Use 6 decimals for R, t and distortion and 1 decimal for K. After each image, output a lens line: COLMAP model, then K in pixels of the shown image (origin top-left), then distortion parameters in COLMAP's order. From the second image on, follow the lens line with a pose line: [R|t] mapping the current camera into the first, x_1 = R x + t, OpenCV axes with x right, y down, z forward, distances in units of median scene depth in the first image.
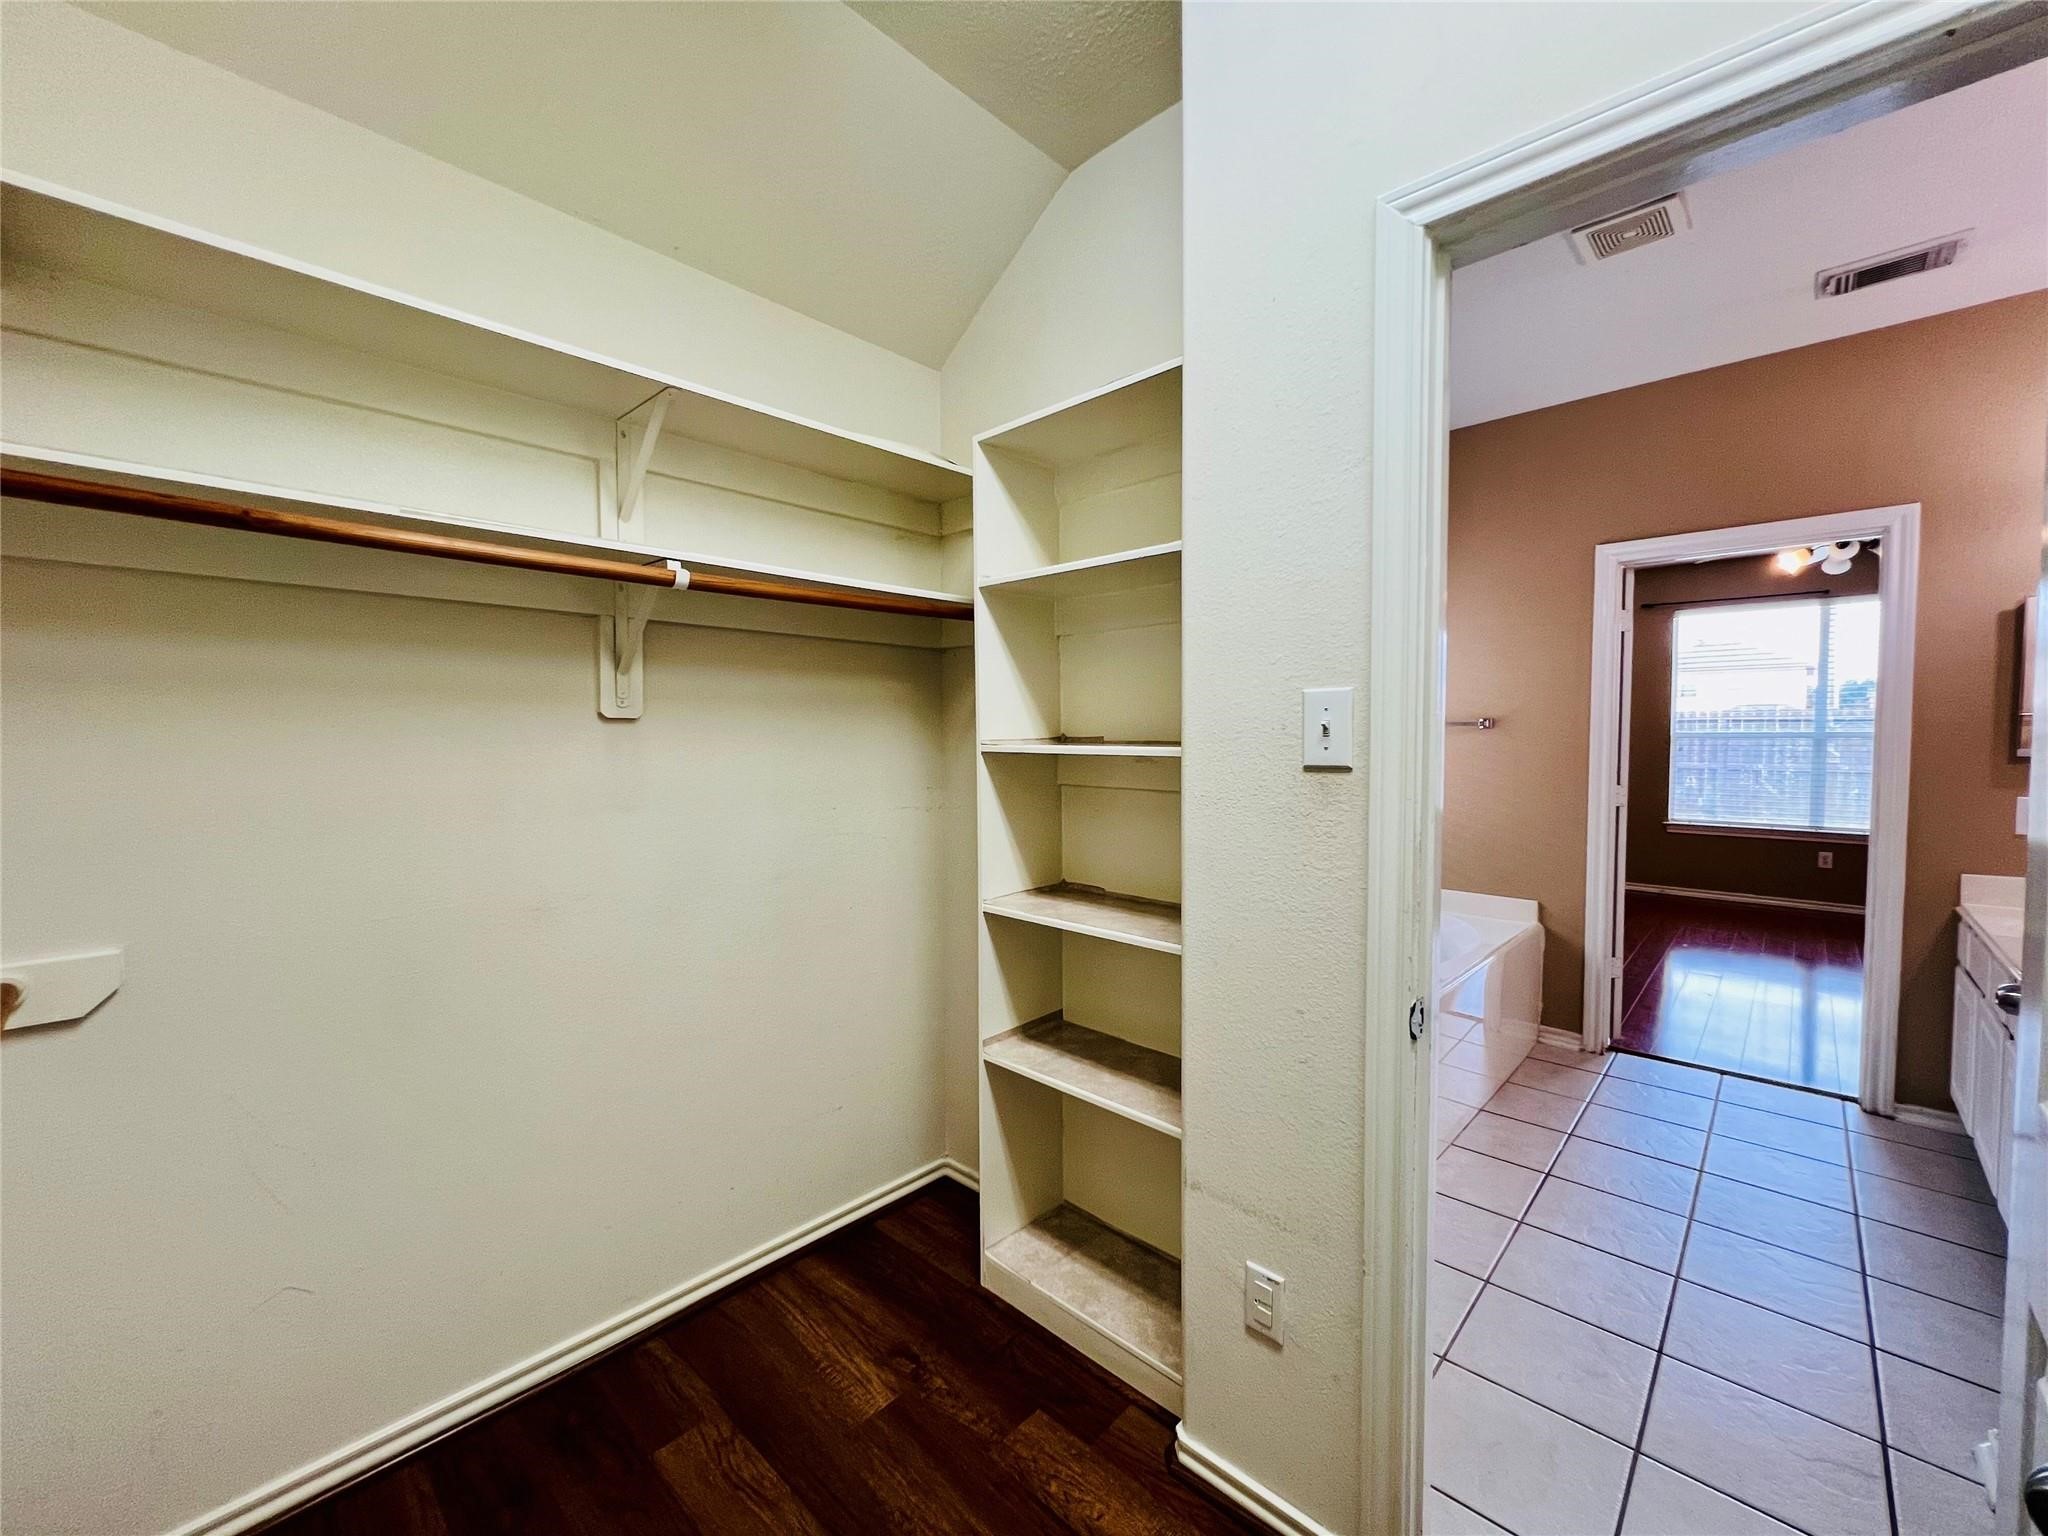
lens RADIAL K [[823.9, 0, 1024.9], [0, 823.9, 770.2], [0, 0, 1]] dist [-0.000122, 0.000499]
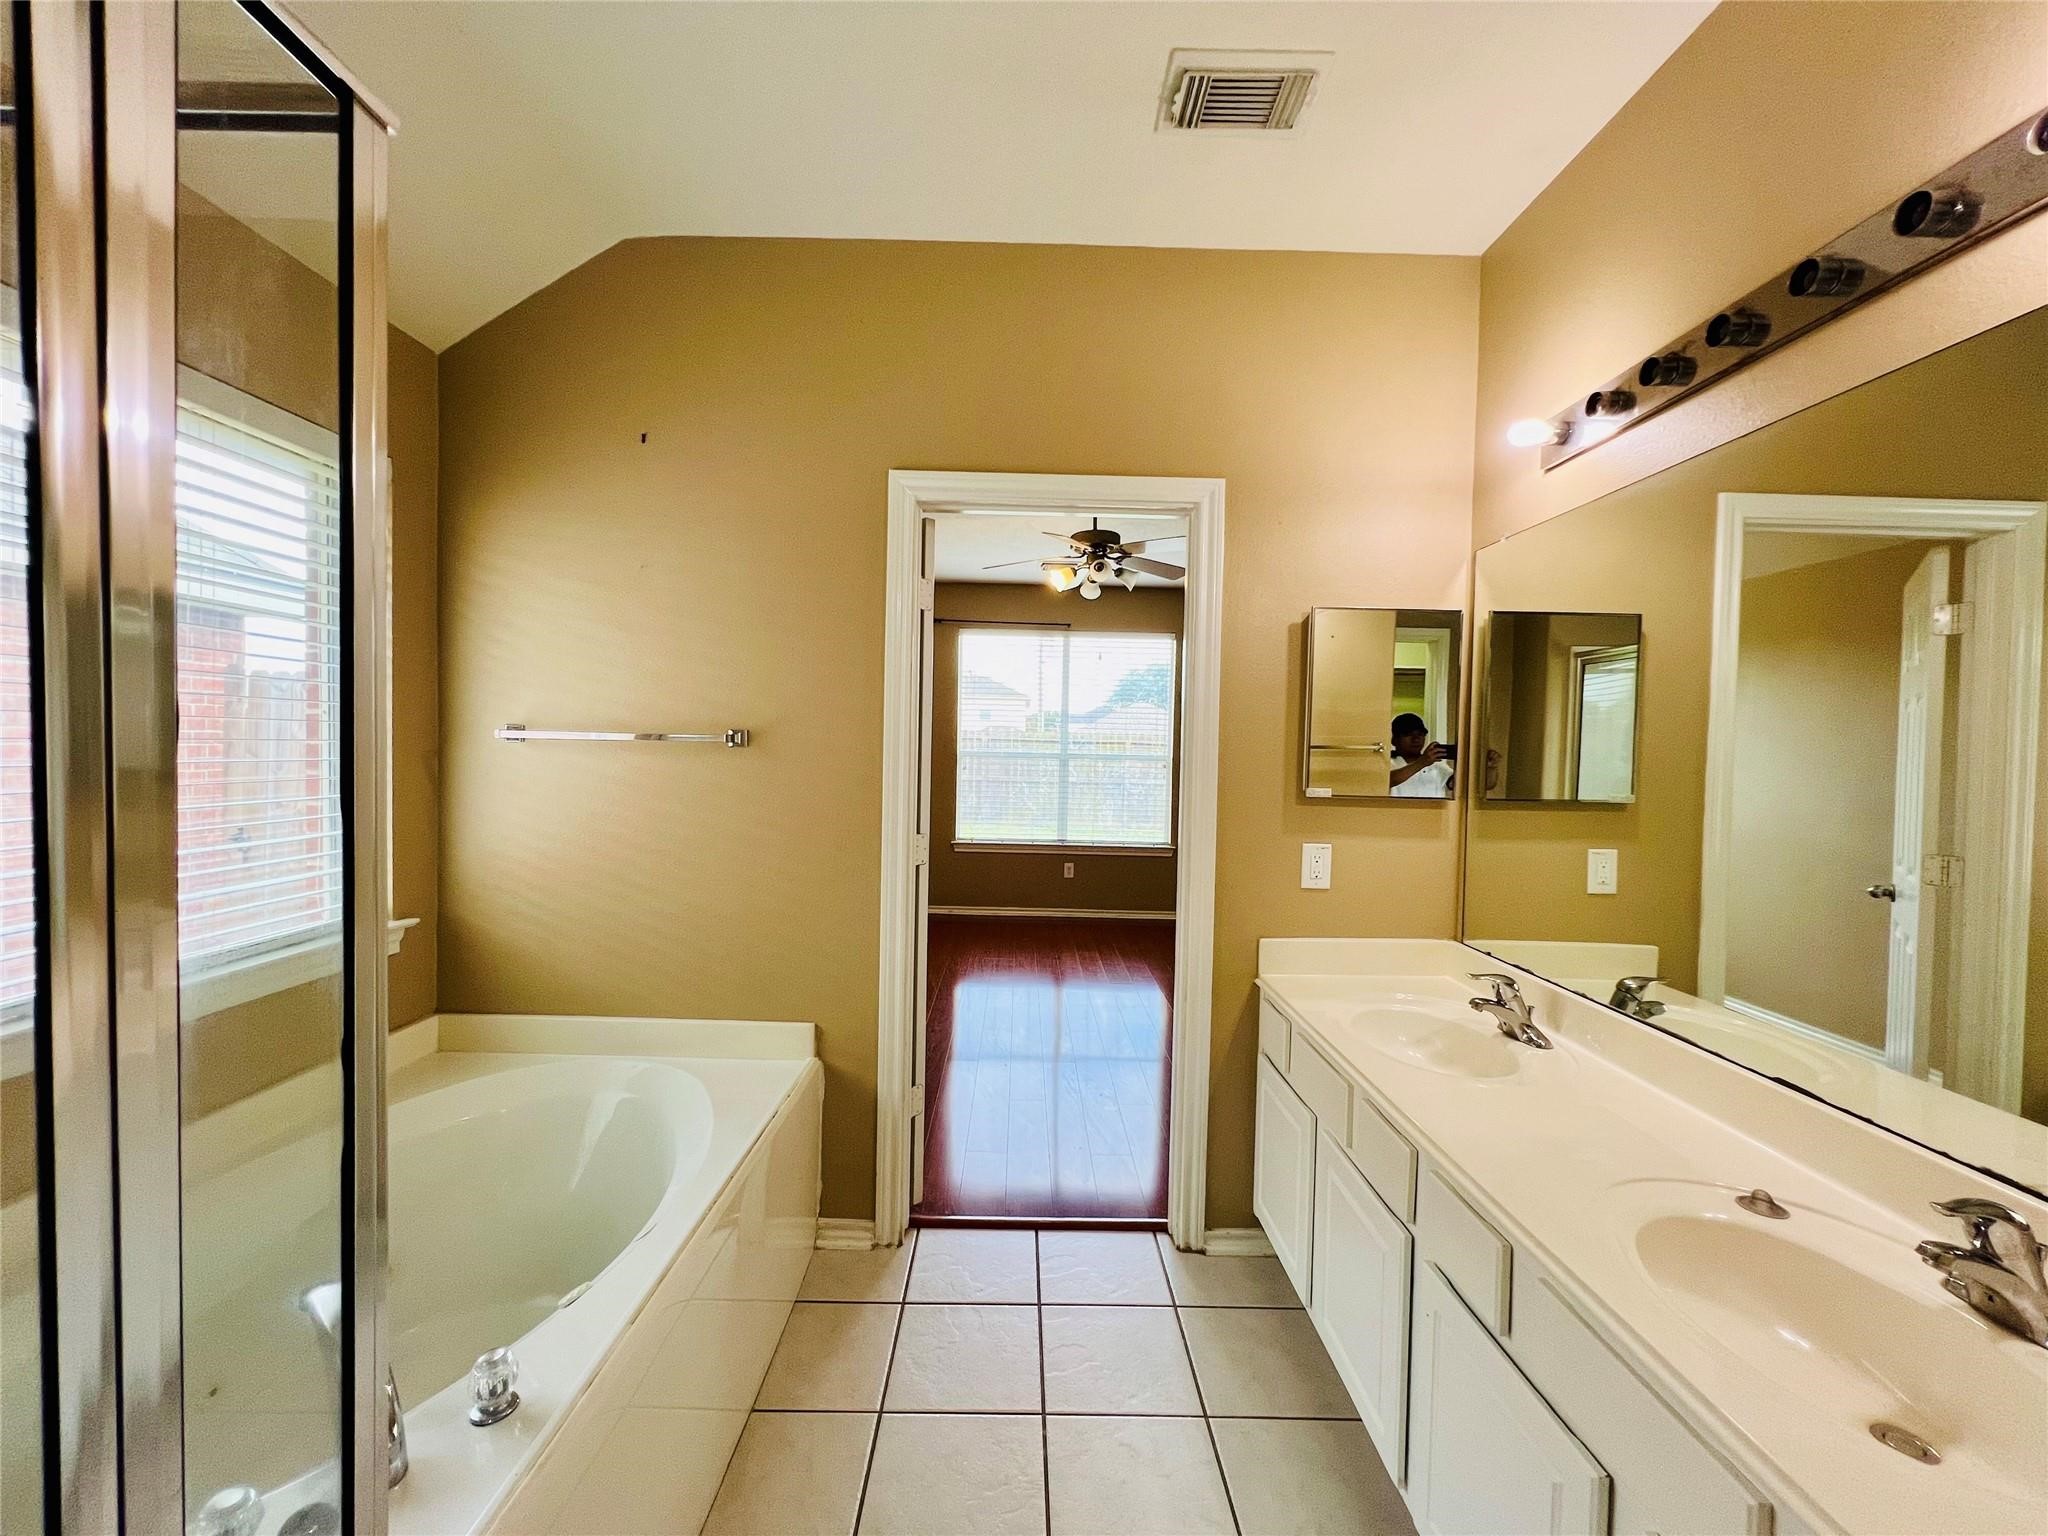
lens RADIAL K [[823.9, 0, 1026.7], [0, 823.9, 769.2], [0, 0, 1]] dist [-0.000122, 0.000499]
pose [[0.722669, 0.001864, 0.691192, 0.310774], [0.005631, 0.999947, -0.008584, -0.029348], [-0.691171, 0.010096, 0.722621, 0.440260]]
